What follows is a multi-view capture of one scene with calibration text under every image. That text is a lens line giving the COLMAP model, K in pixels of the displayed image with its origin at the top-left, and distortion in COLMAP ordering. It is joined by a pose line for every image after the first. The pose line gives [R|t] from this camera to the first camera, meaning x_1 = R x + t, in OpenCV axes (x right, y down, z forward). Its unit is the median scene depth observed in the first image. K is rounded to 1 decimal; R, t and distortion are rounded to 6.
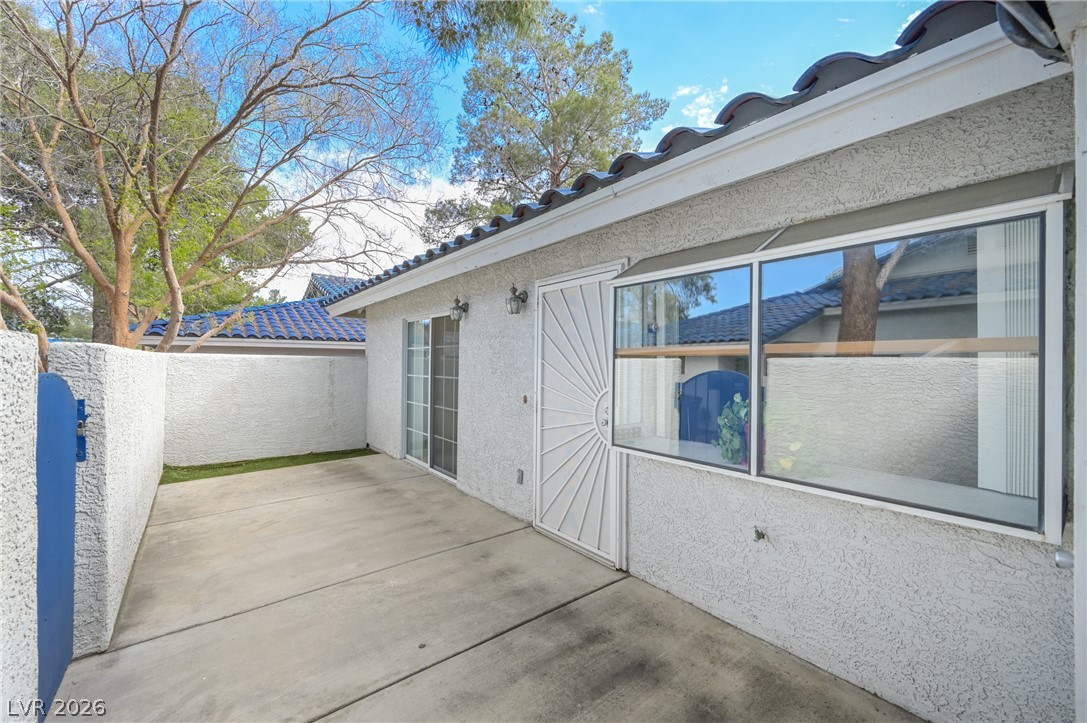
lens RADIAL K [[441.1, 0, 548.3], [0, 441.1, 356.5], [0, 0, 1]] dist [-0.002226, 0.001336]
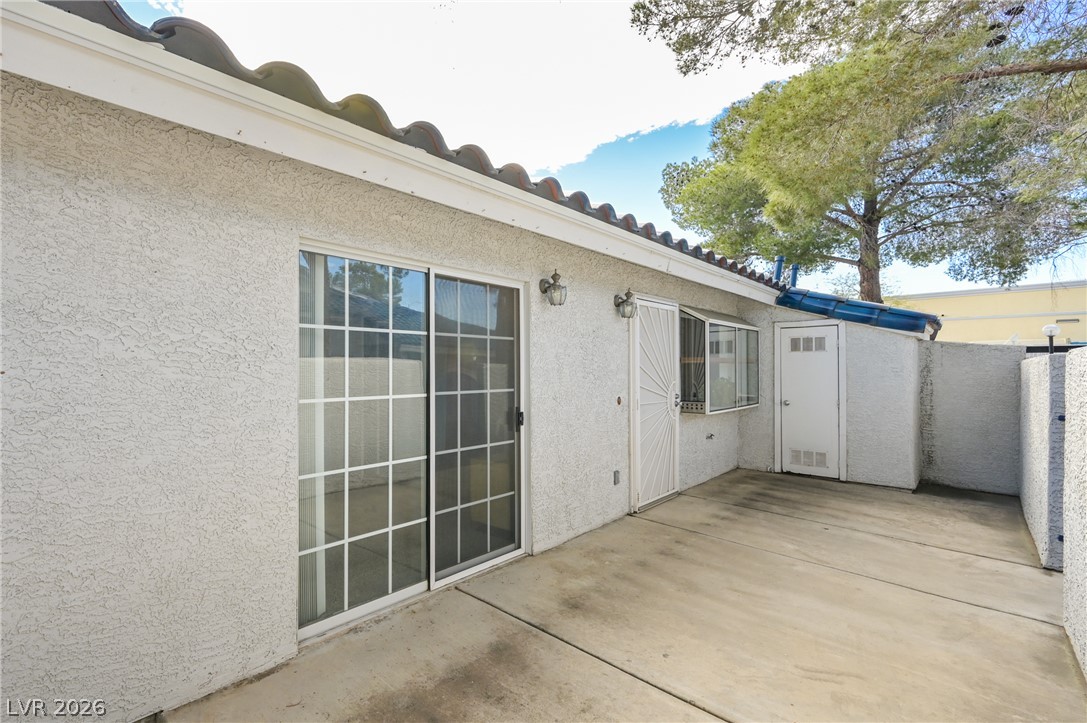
lens RADIAL K [[500.4, 0, 459.5], [0, 500.4, 366.3], [0, 0, 1]] dist [0.003619, -0.000946]
pose [[-0.103951, -0.004266, 0.994573, -1.102884], [-0.015055, 0.999883, 0.002715, 0.016919], [-0.994468, -0.014691, -0.104003, 1.394189]]
